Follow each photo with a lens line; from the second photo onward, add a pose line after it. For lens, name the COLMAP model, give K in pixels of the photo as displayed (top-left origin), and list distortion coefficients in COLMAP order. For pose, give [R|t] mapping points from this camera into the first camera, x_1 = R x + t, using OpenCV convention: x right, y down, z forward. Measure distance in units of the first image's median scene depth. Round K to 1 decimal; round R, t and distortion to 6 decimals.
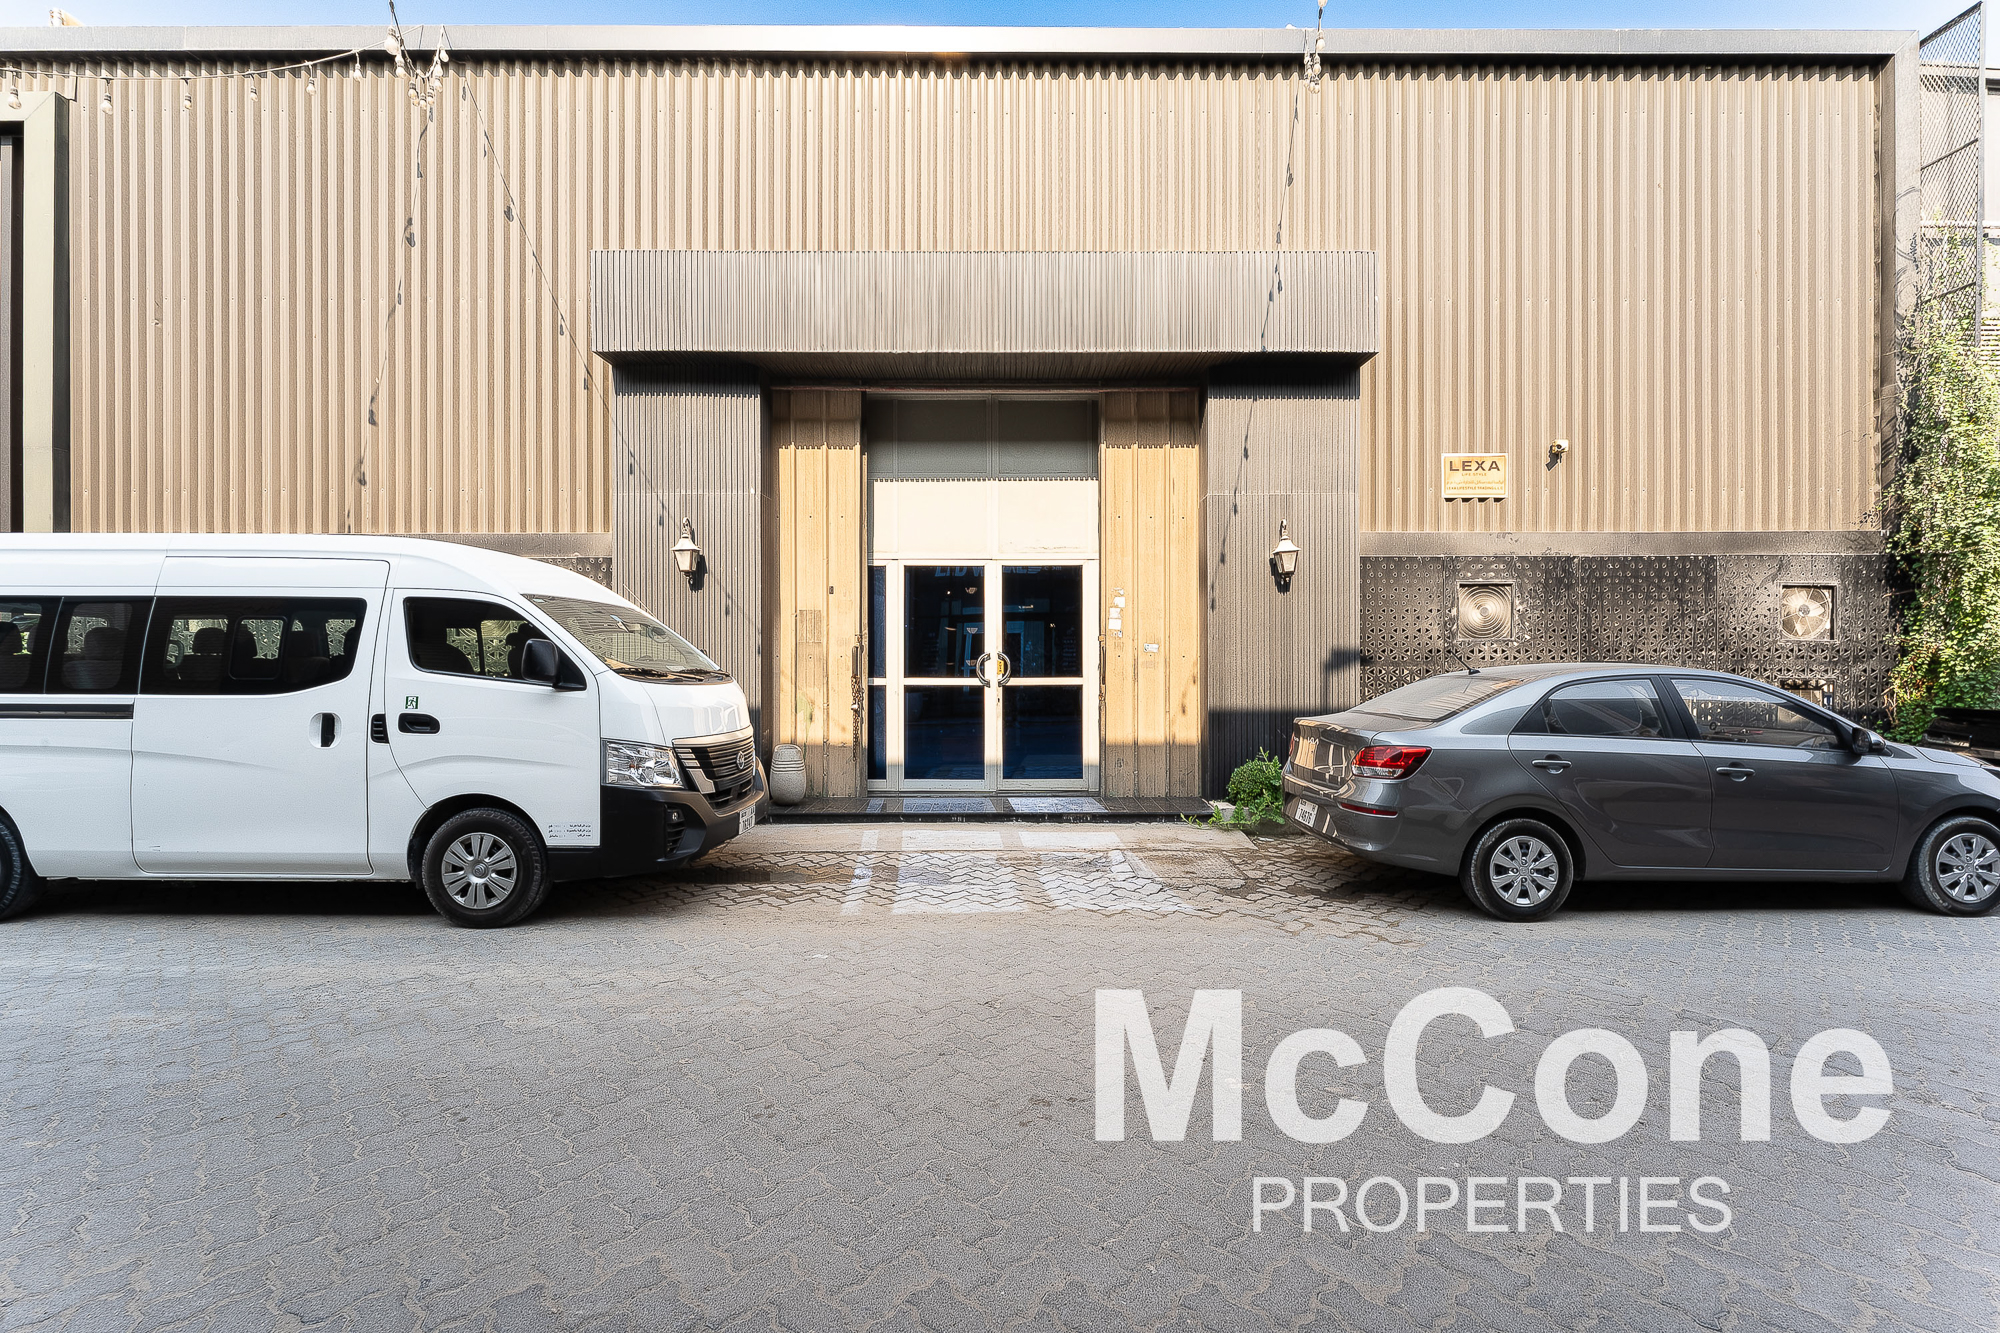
lens RADIAL K [[812.7, 0, 1002.3], [0, 812.7, 667.6], [0, 0, 1]] dist [-0.000064, -0.000001]
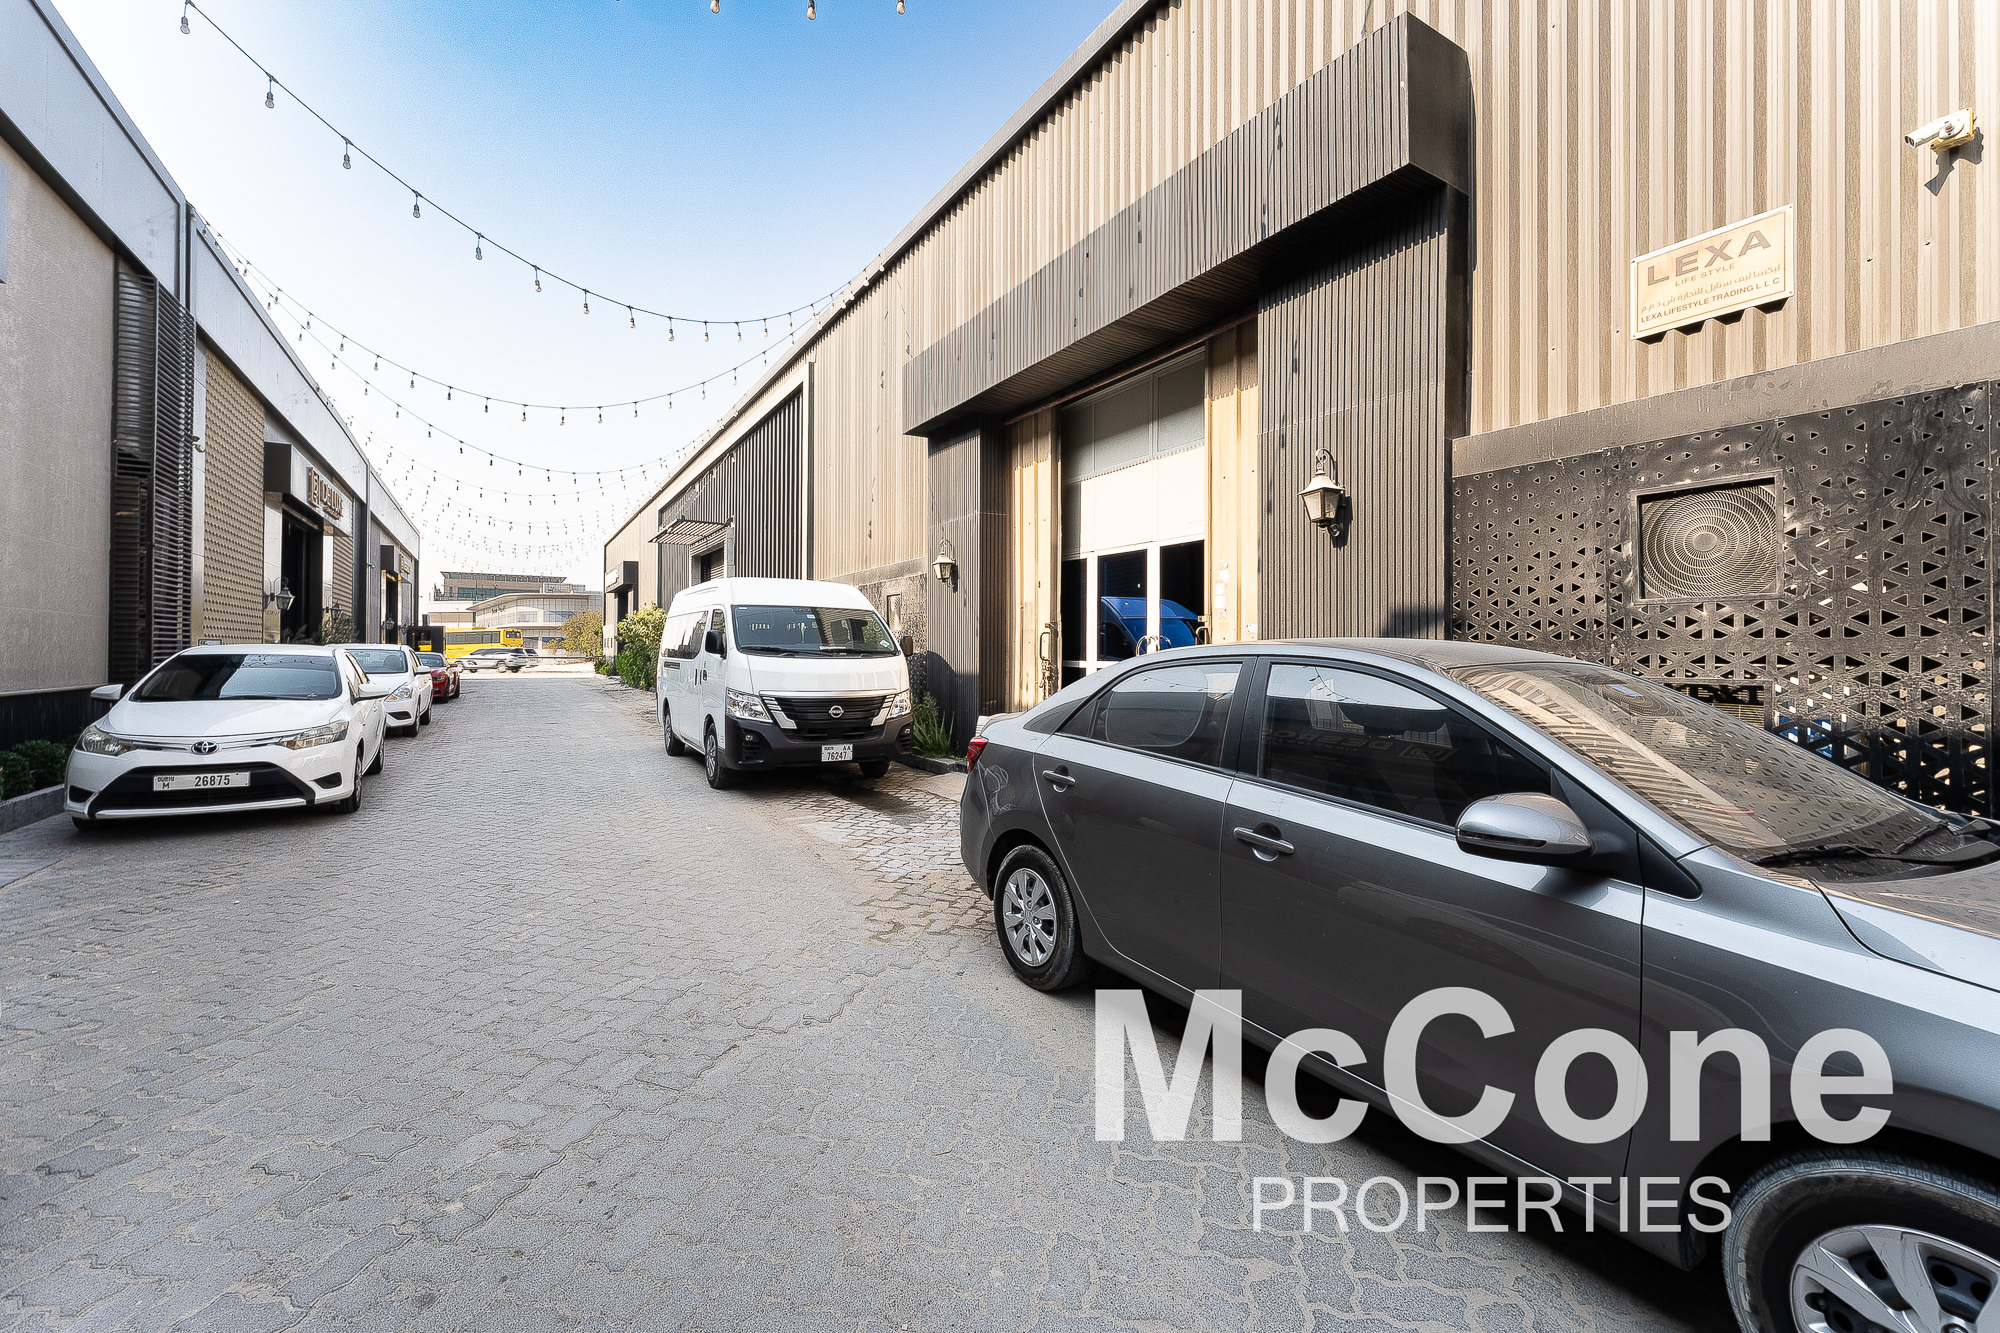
lens RADIAL K [[812.7, 0, 1007.6], [0, 812.7, 651.5], [0, 0, 1]] dist [-0.000064, -0.000001]
pose [[0.526263, 0.003726, -0.850313, 0.796546], [-0.014023, 0.999892, -0.004297, 0.006807], [0.850206, 0.014186, 0.526259, 0.369890]]
